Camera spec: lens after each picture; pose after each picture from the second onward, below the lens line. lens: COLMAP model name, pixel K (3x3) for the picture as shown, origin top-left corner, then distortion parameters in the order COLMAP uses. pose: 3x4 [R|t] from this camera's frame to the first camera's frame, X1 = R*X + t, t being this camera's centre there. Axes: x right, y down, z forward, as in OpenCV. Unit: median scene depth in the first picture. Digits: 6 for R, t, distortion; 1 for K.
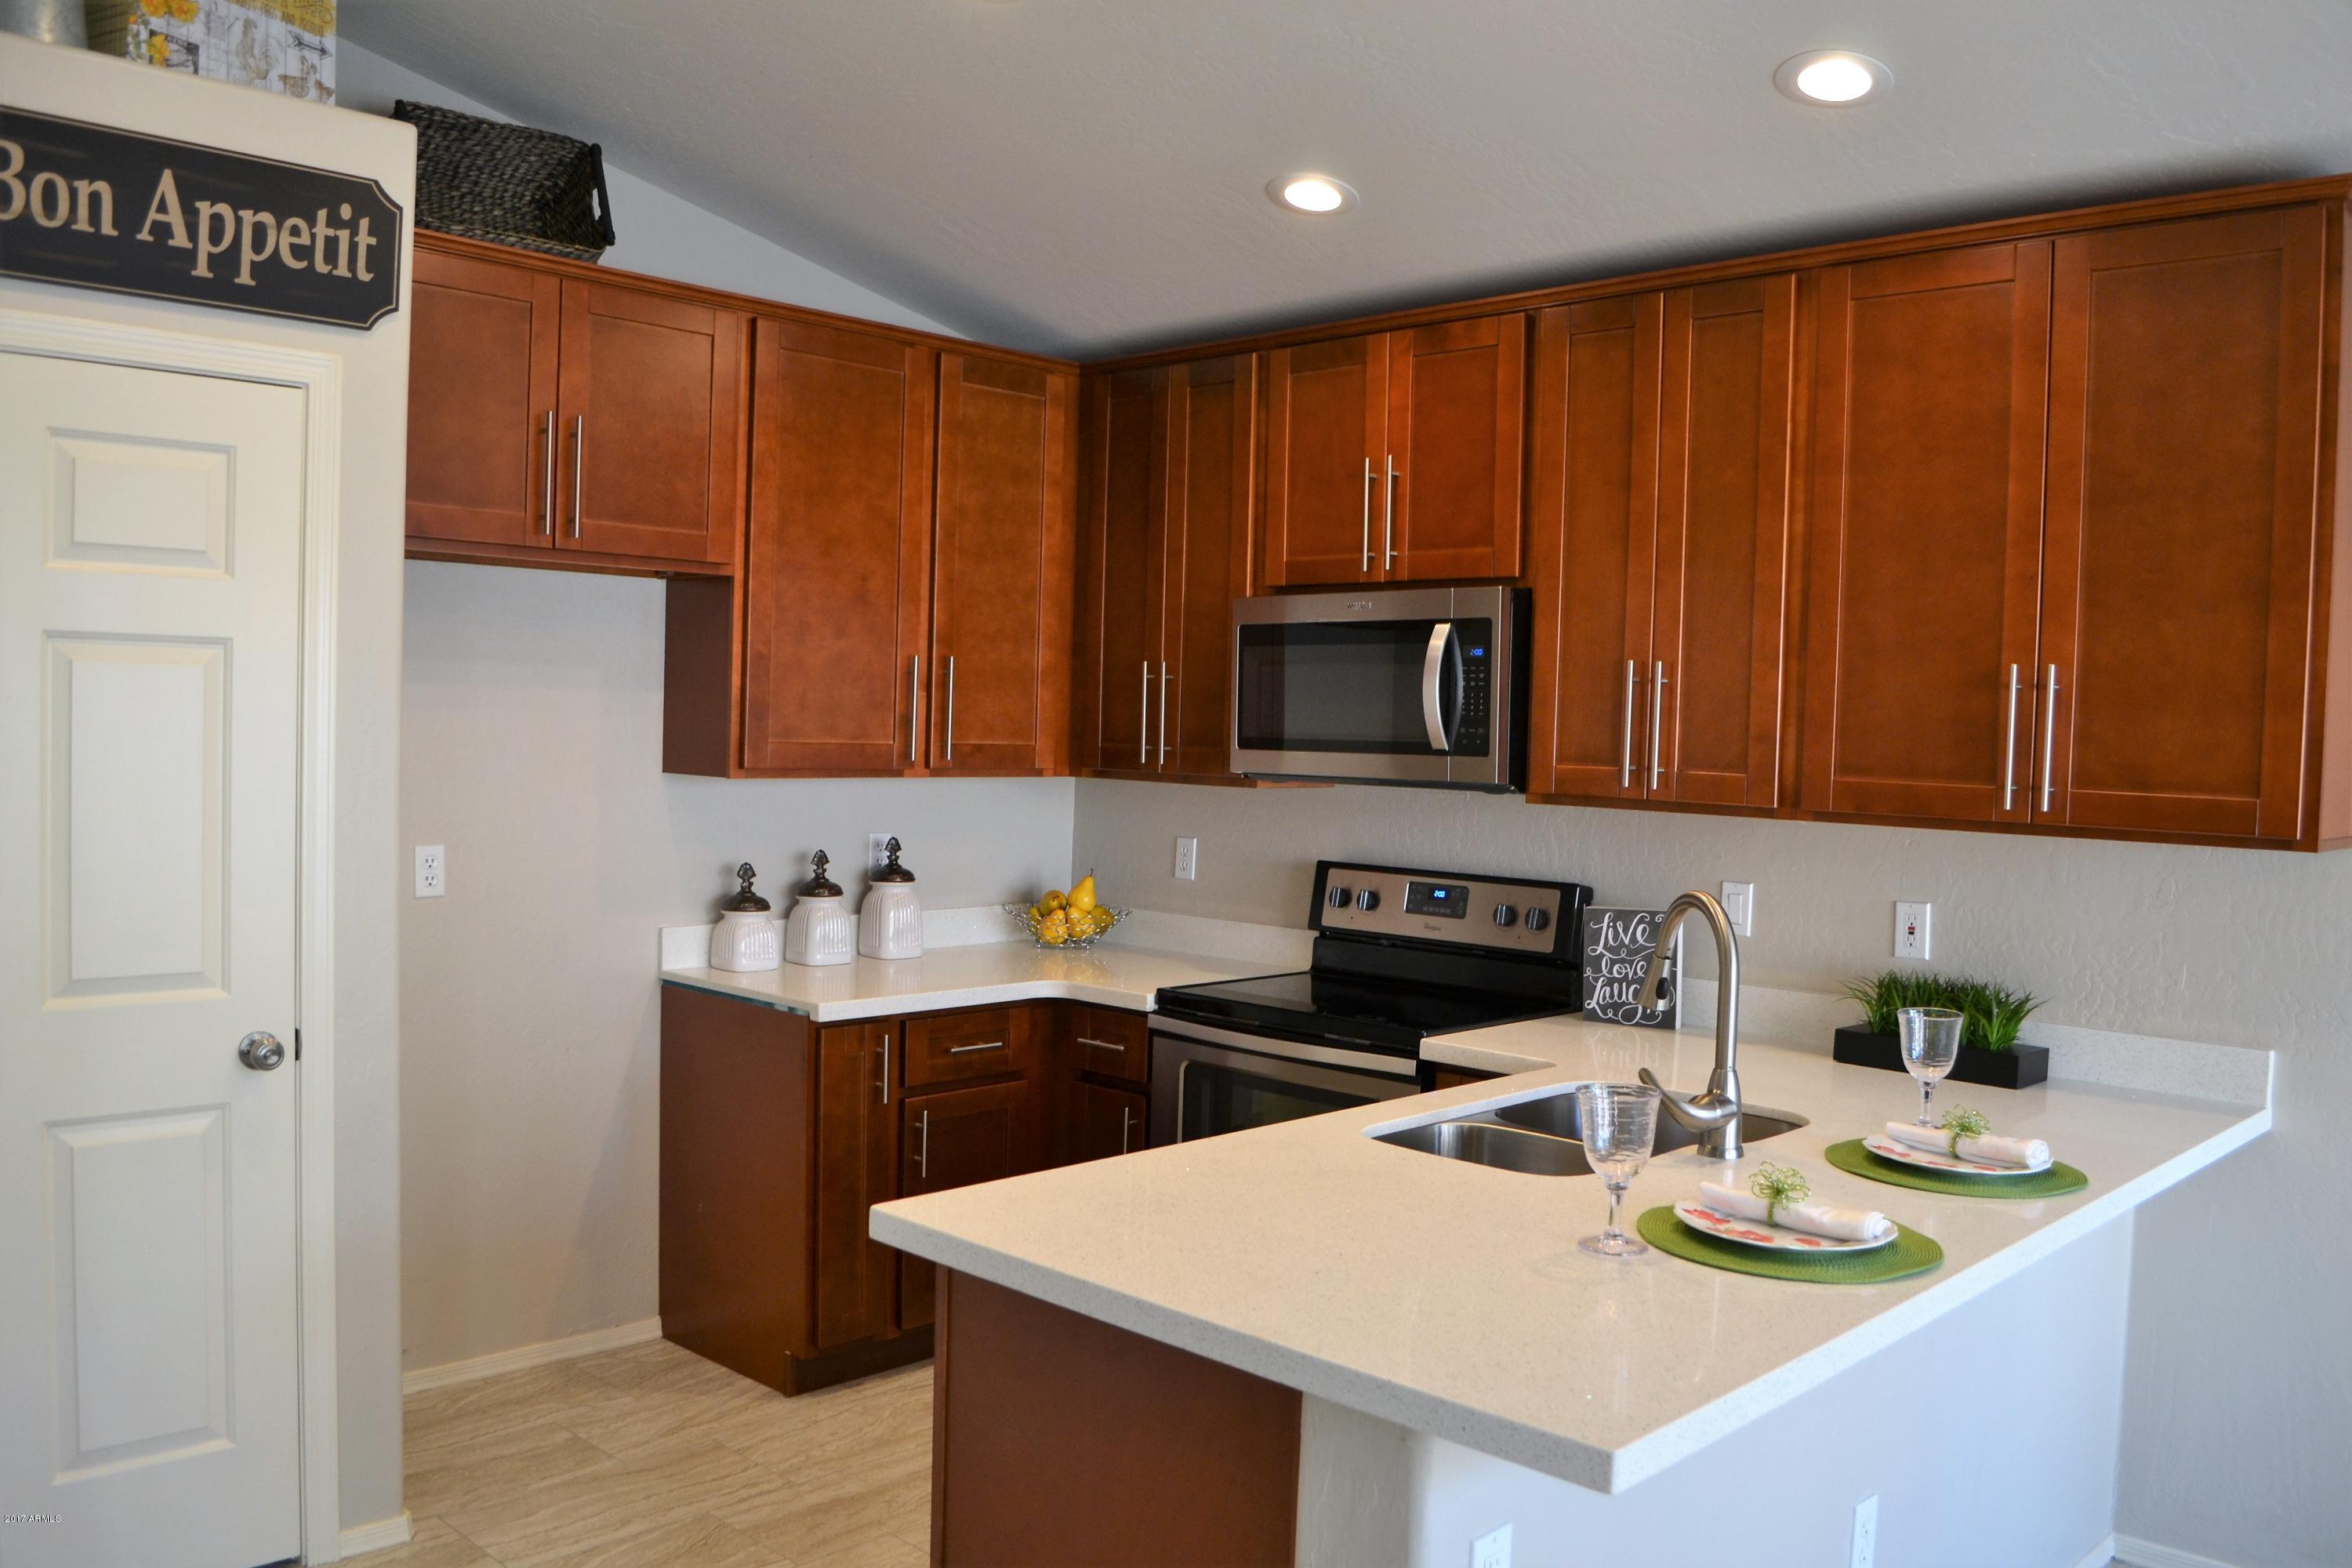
lens RADIAL K [[1856.7, 0, 1176.0], [0, 1856.7, 784.0], [0, 0, 1]] dist [-0.075795, -0.002765]
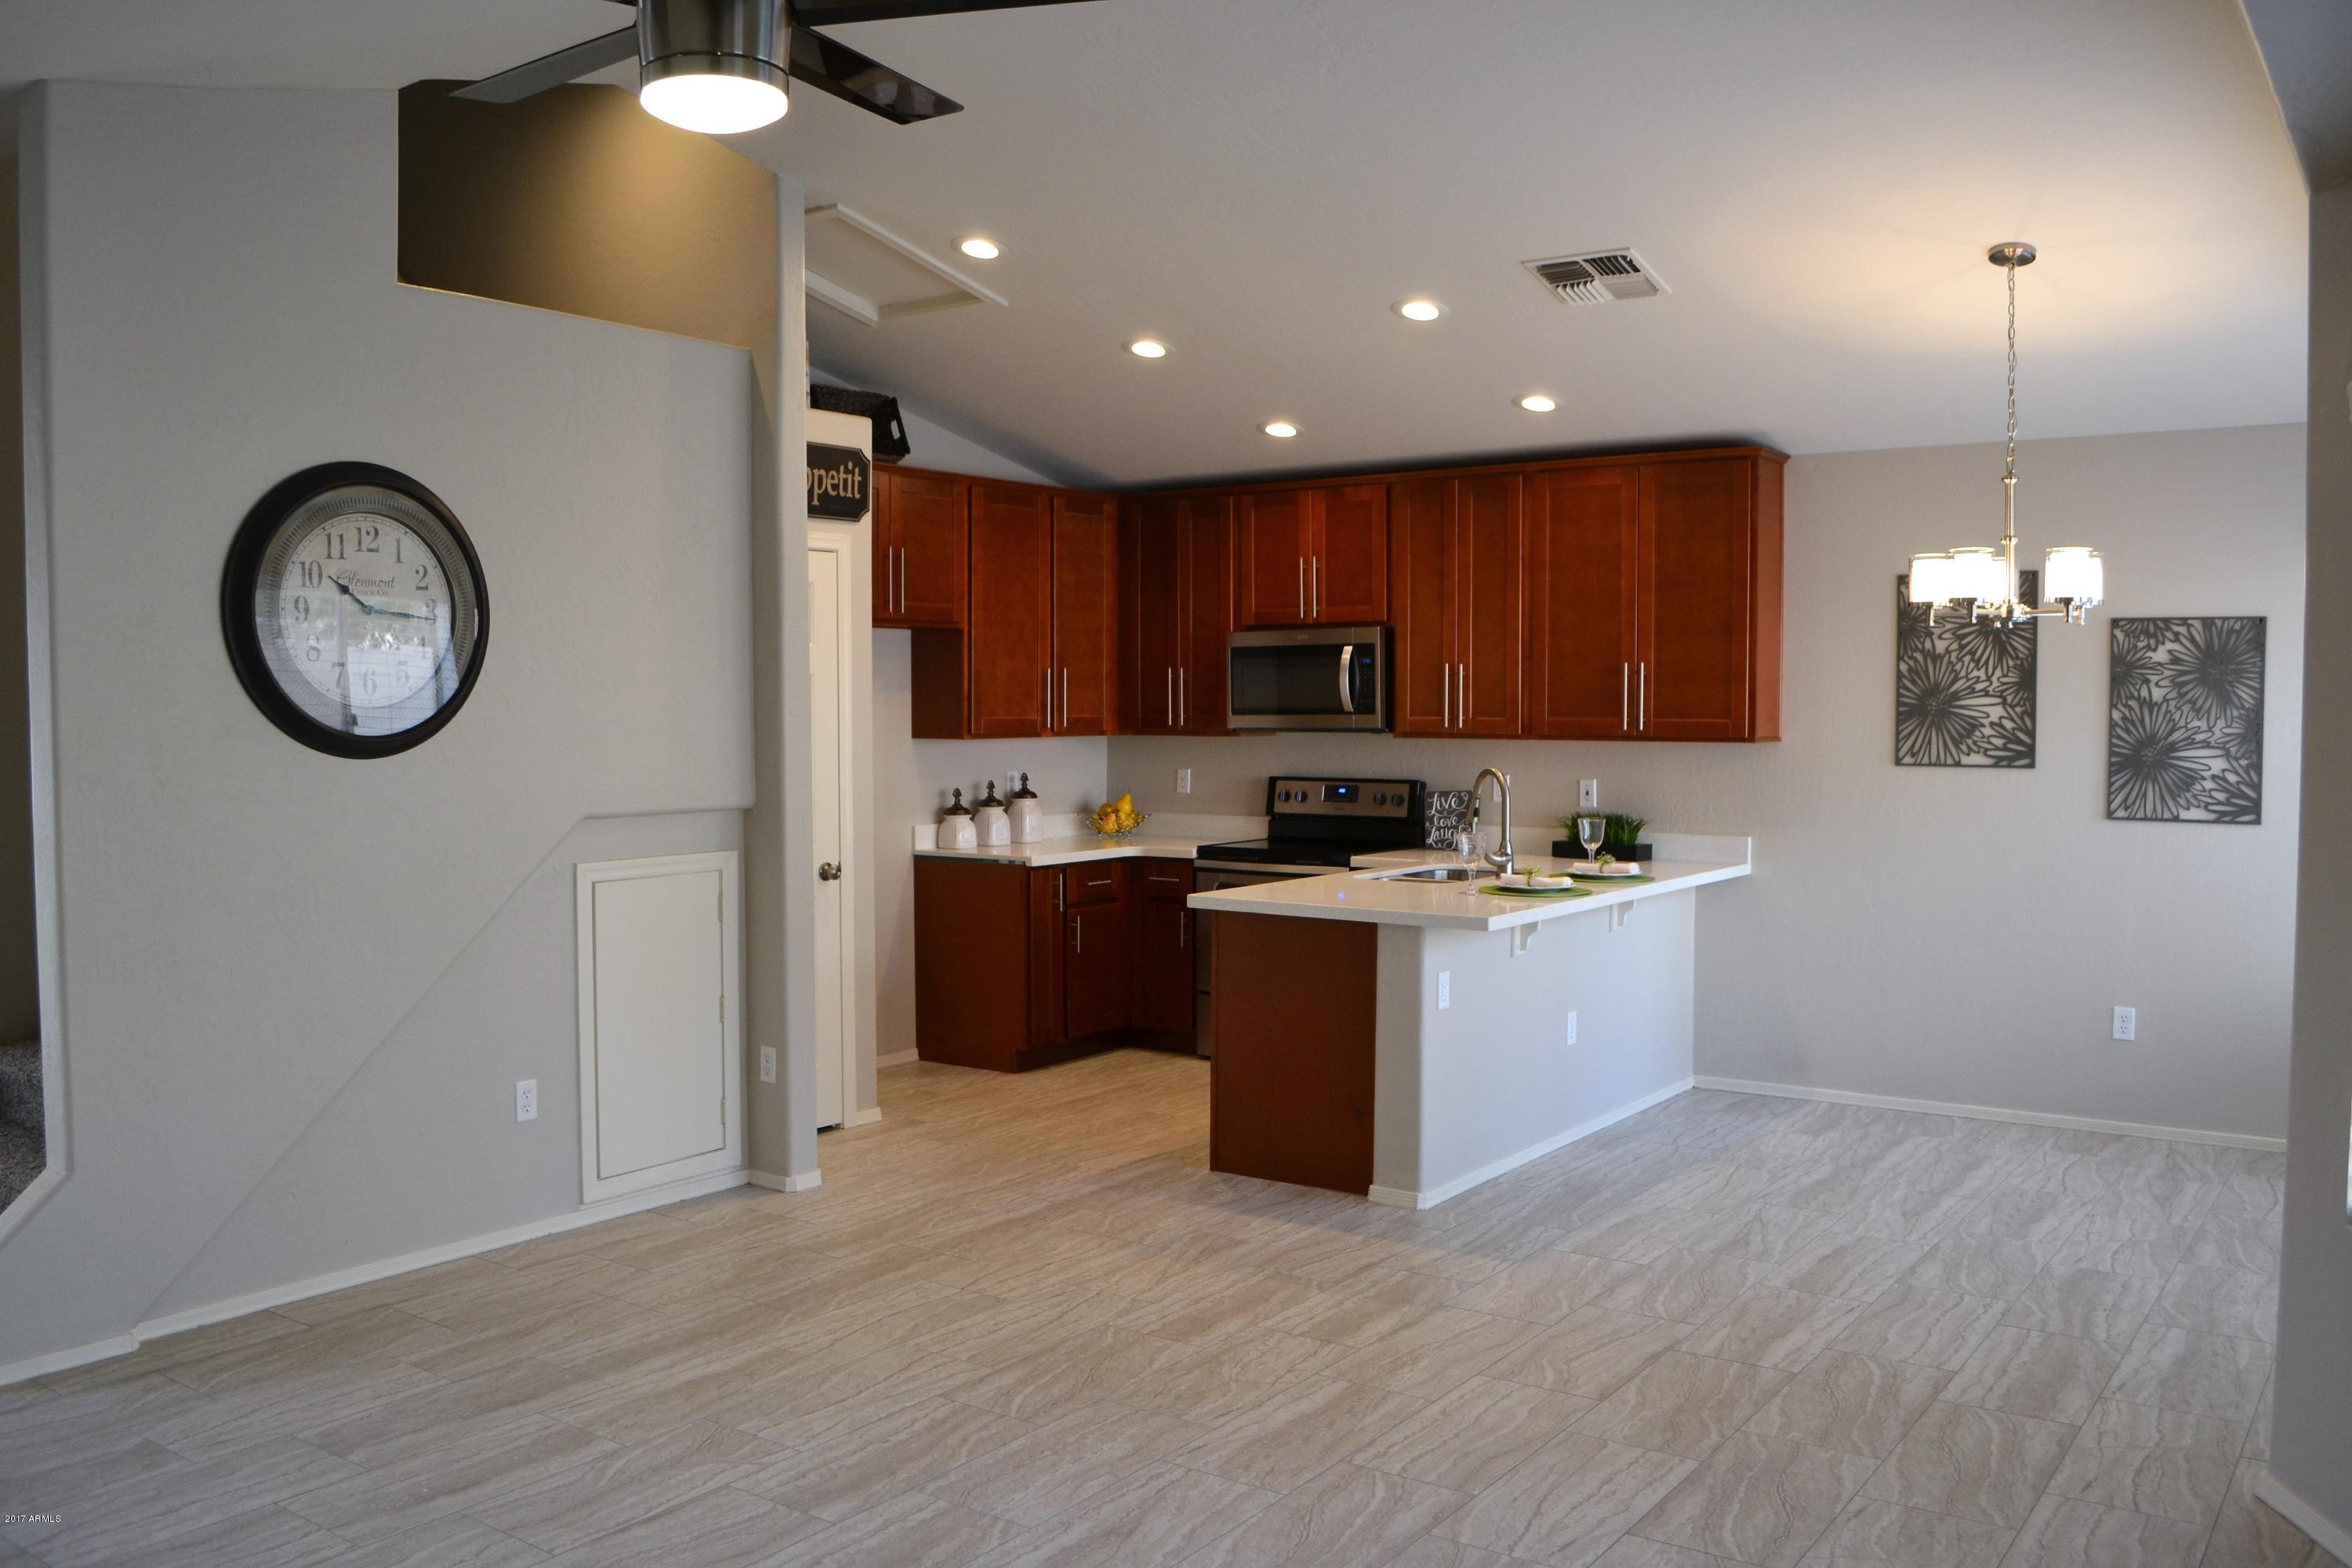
lens RADIAL K [[1856.7, 0, 1176.0], [0, 1856.7, 784.0], [0, 0, 1]] dist [-0.075795, -0.002765]
pose [[0.989157, -0.036046, 0.142368, -0.301388], [0.034327, 0.999305, 0.014509, 0.021844], [-0.142792, -0.009464, 0.989707, -0.852528]]
